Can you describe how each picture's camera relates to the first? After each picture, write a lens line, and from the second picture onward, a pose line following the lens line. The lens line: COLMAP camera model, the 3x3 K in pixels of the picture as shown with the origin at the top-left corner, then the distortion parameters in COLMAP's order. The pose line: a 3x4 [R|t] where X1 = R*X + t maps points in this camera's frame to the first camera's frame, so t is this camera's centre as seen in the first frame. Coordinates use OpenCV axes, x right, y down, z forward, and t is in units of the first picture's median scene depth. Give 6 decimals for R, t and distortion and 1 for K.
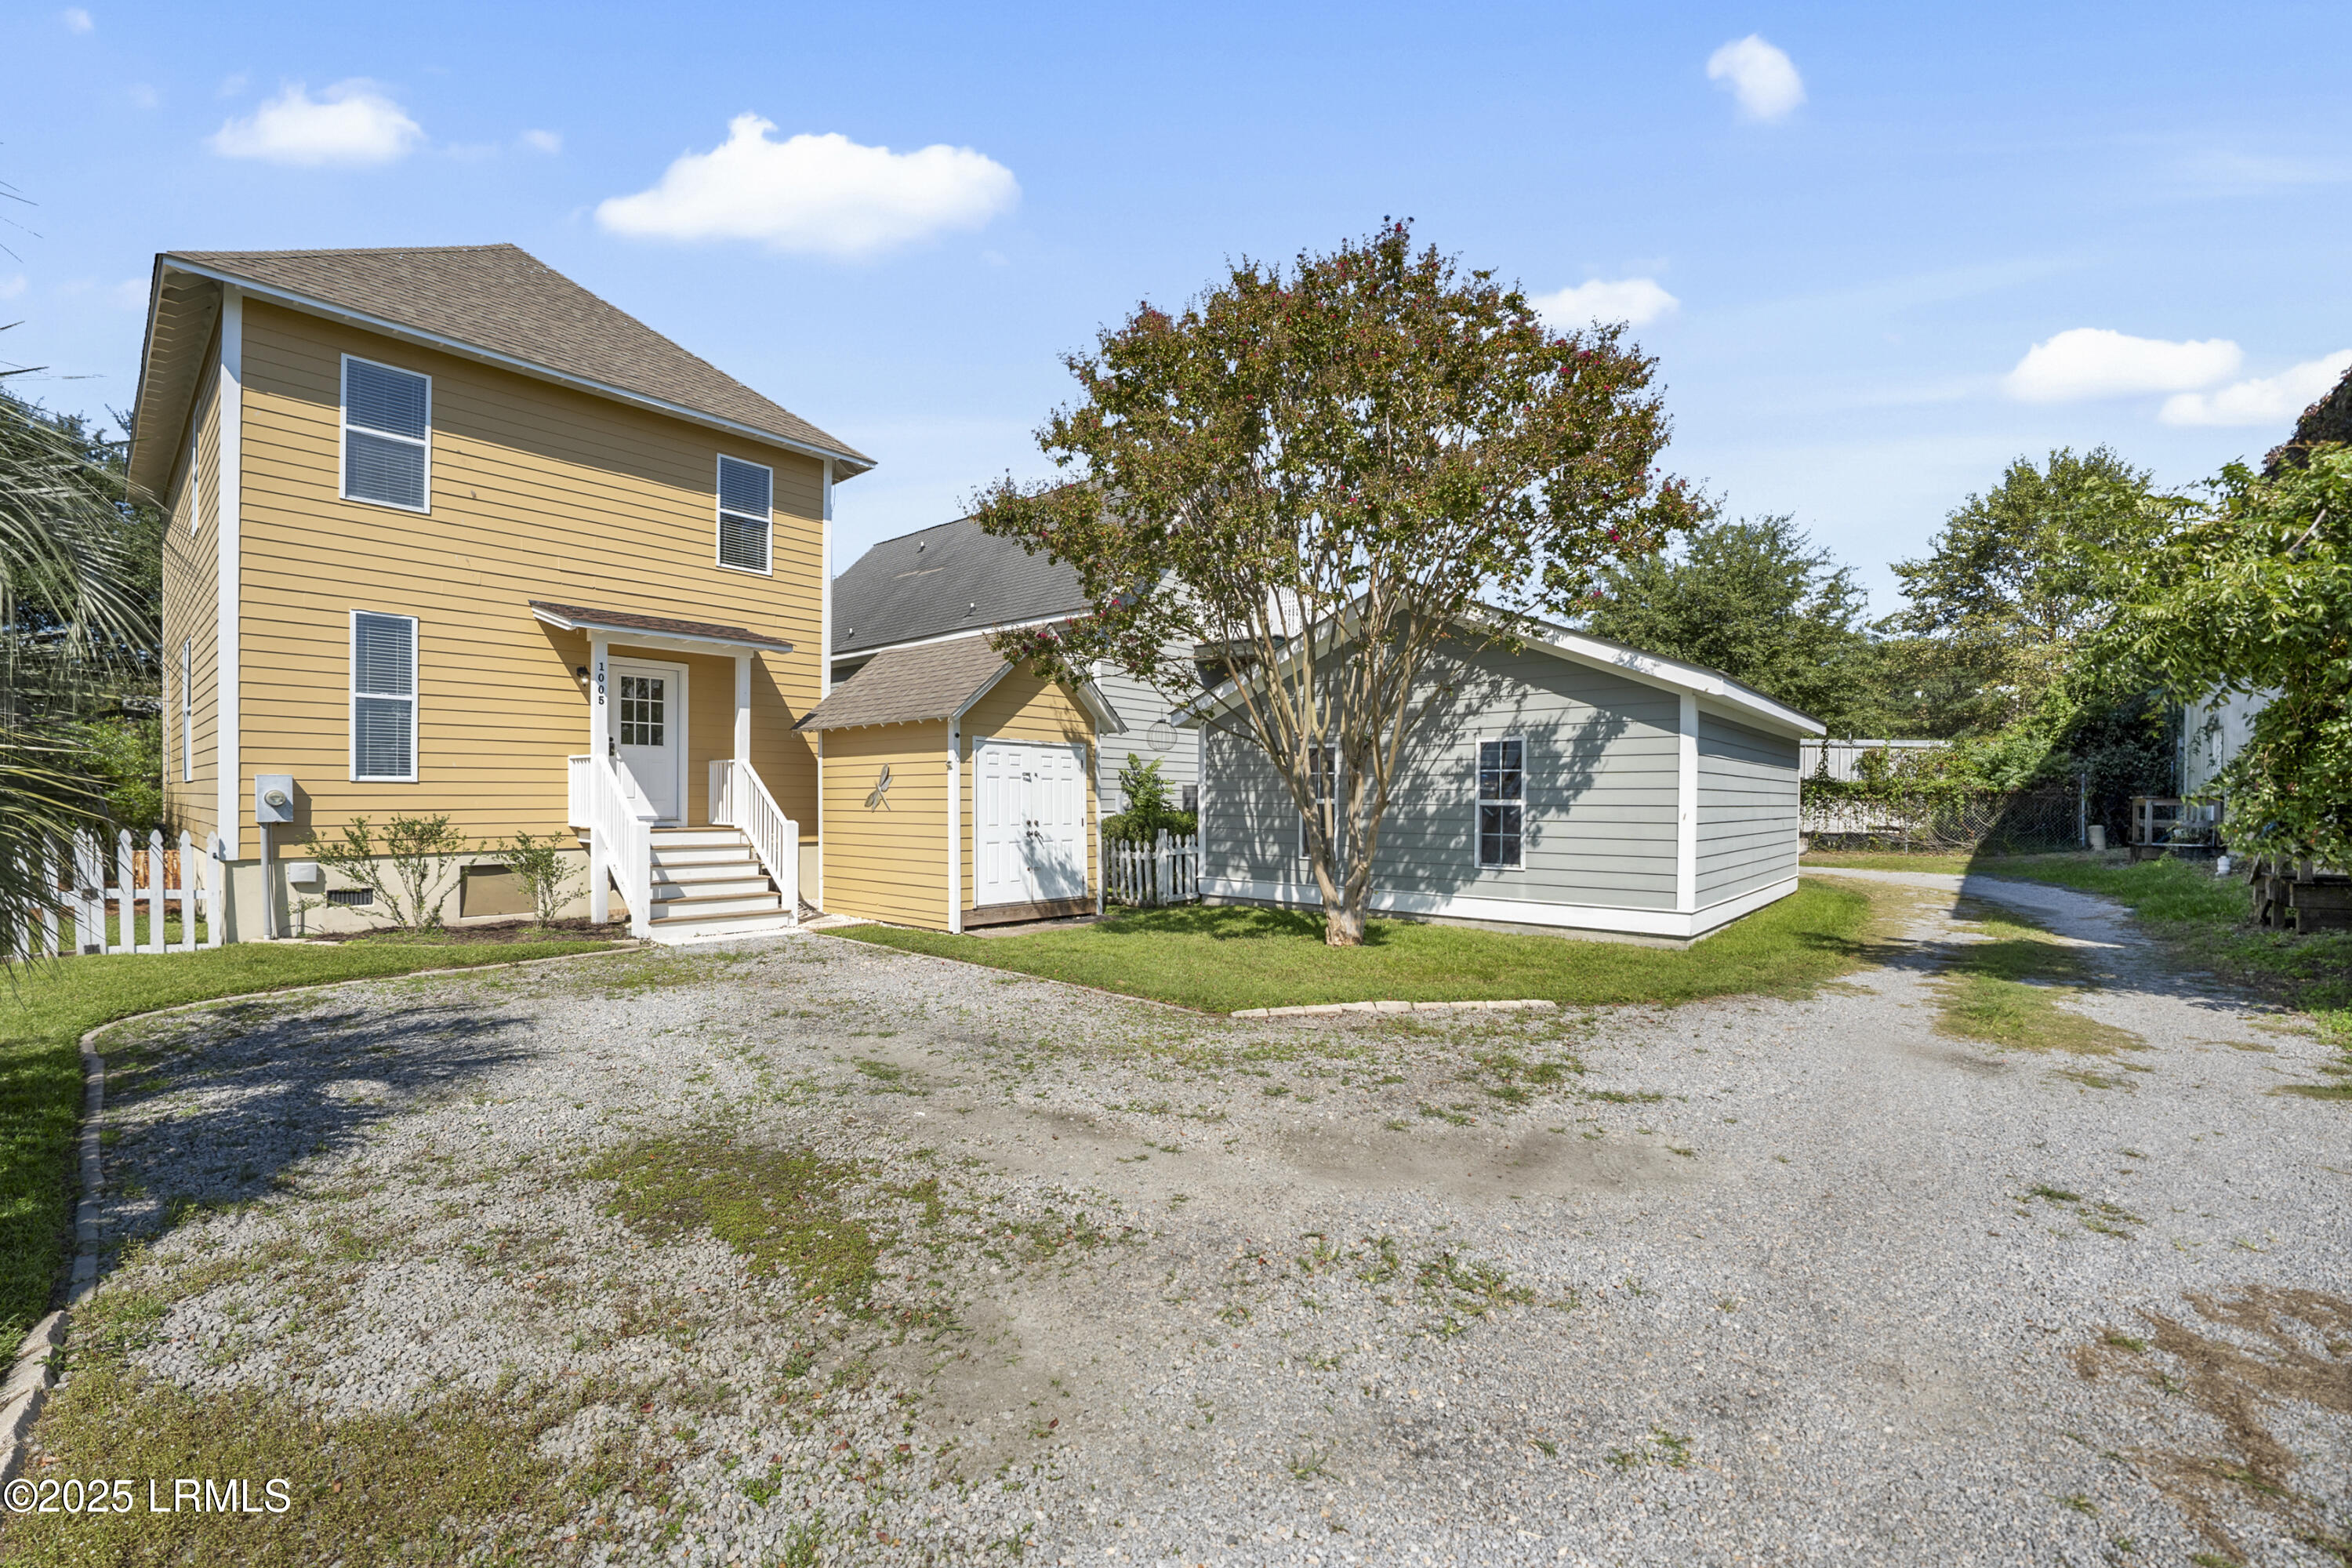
lens RADIAL K [[980.3, 0, 1168.3], [0, 980.3, 796.4], [0, 0, 1]] dist [-0.030250, 0.004596]
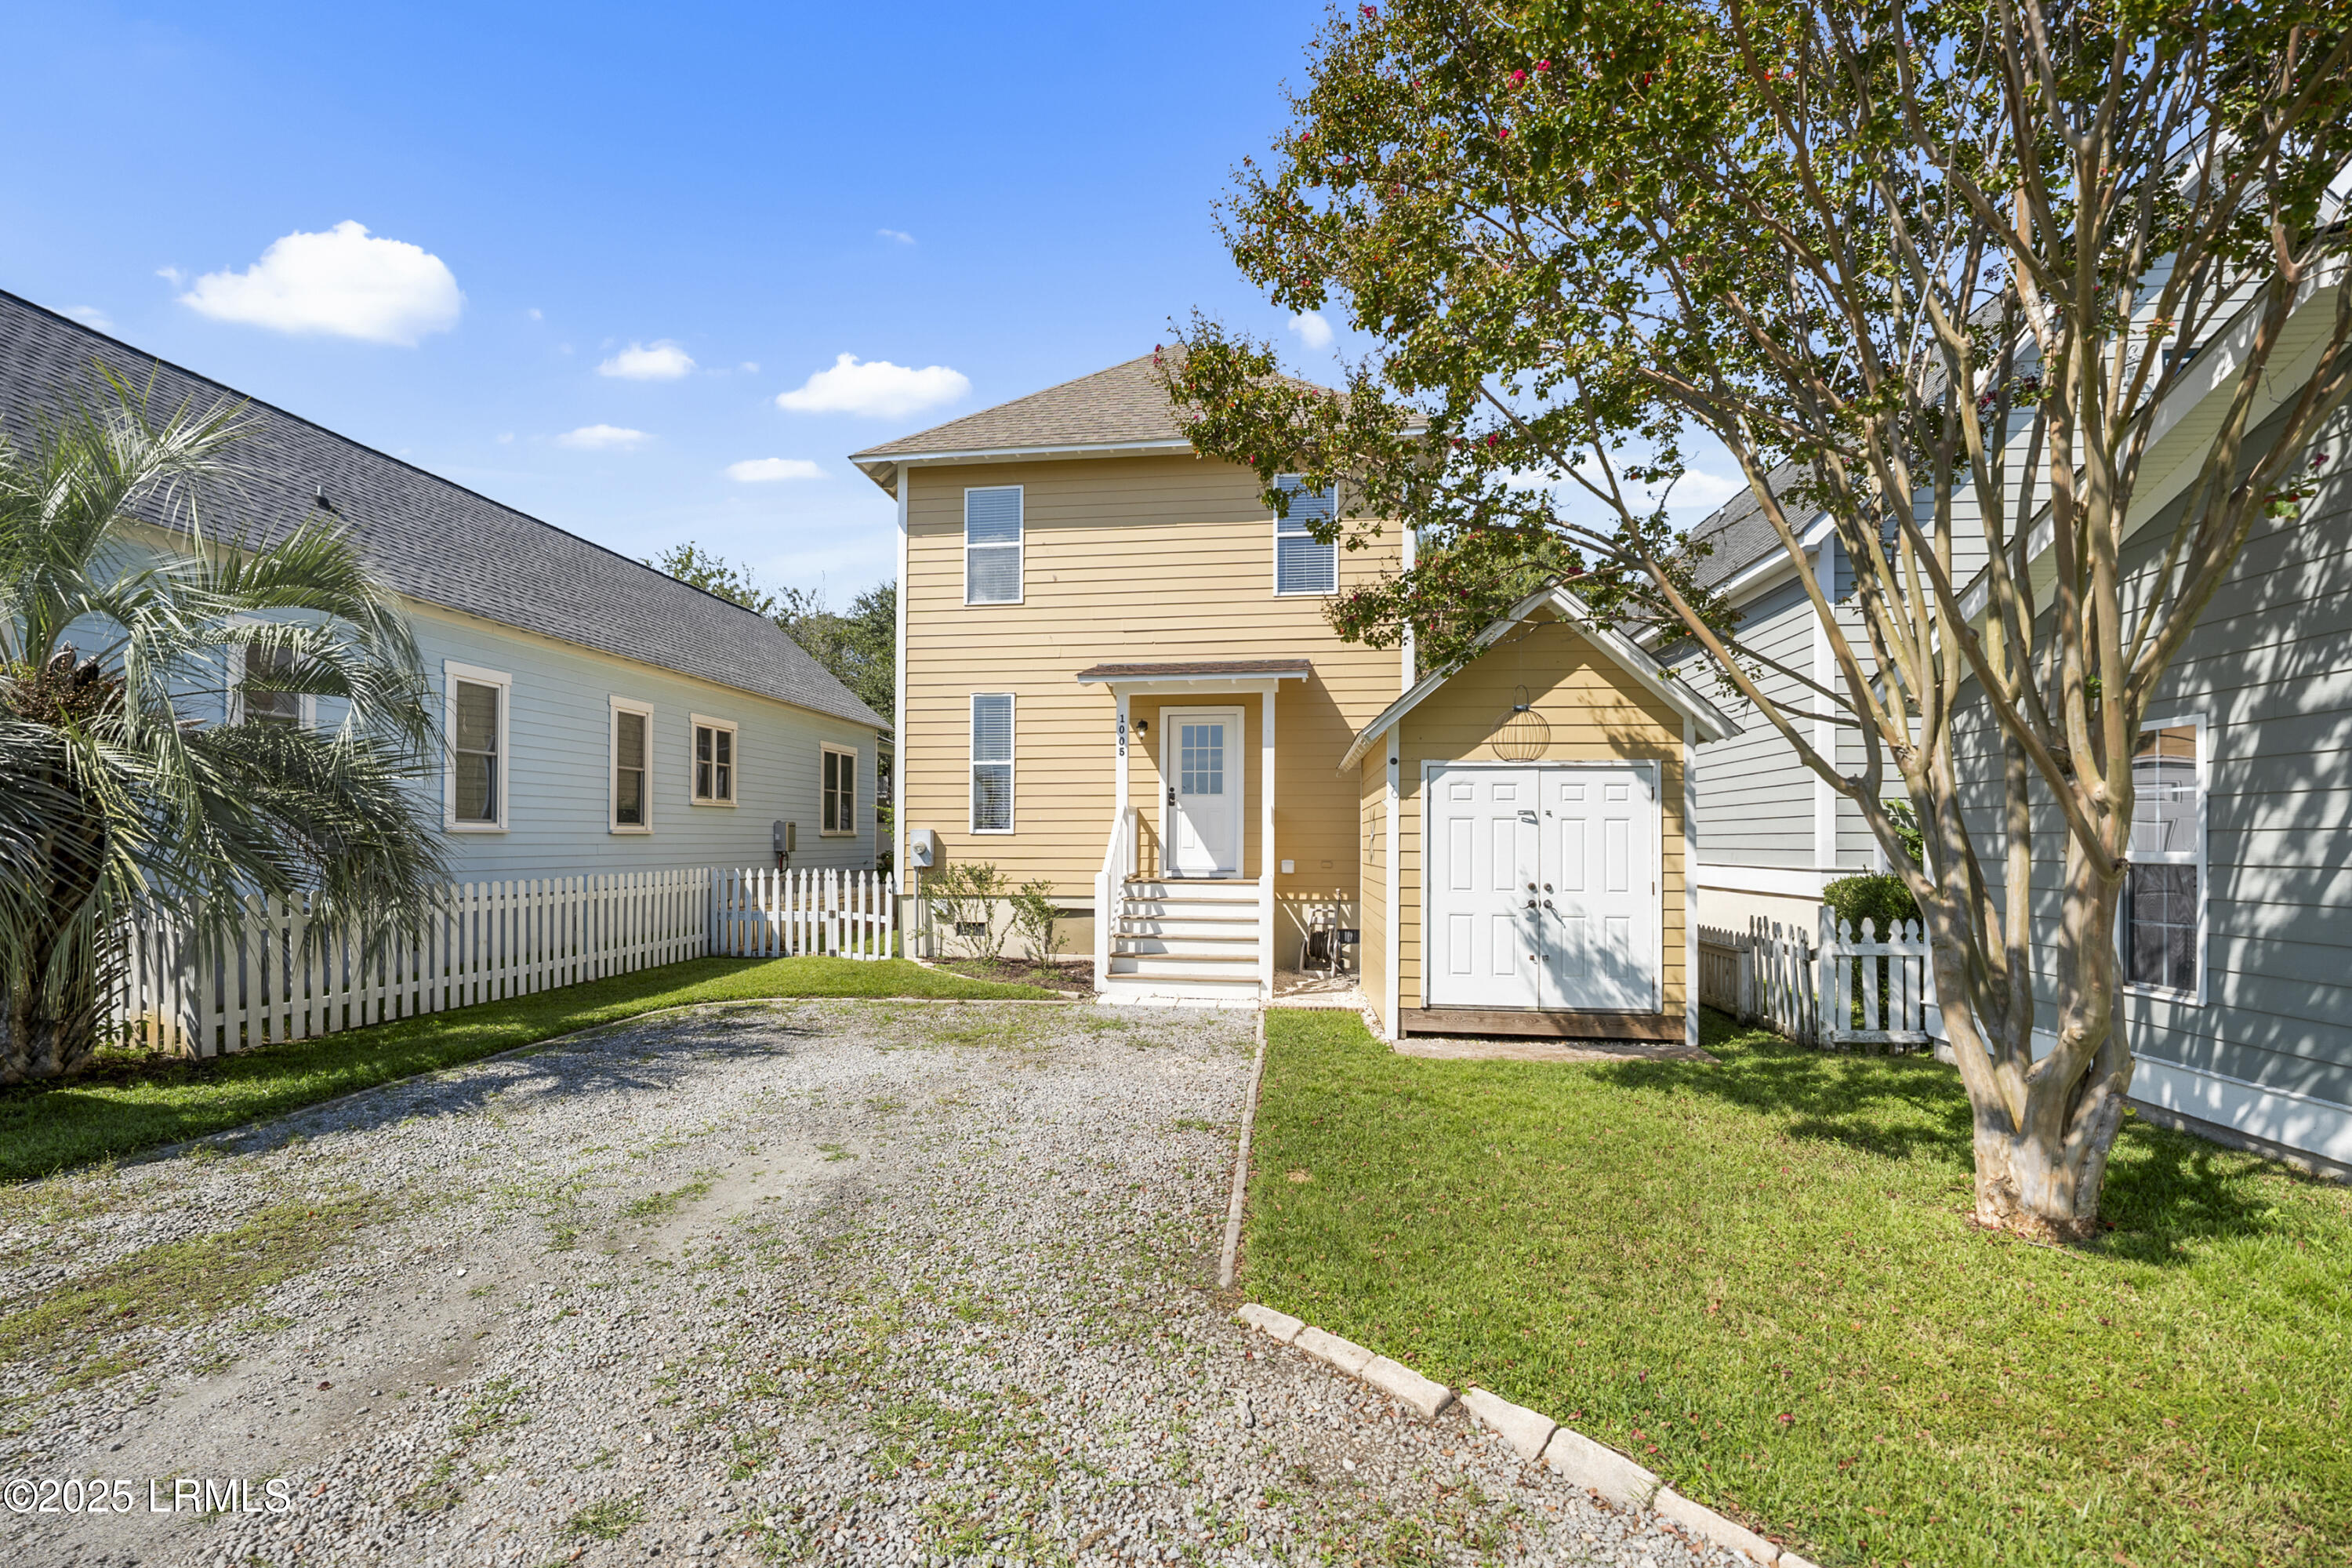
lens RADIAL K [[980.3, 0, 1144.9], [0, 980.3, 835.7], [0, 0, 1]] dist [-0.030250, 0.004596]
pose [[0.543927, -0.009562, -0.839078, 0.262280], [0.000052, 0.999935, -0.011361, 0.000436], [0.839132, 0.006136, 0.543893, 0.421738]]
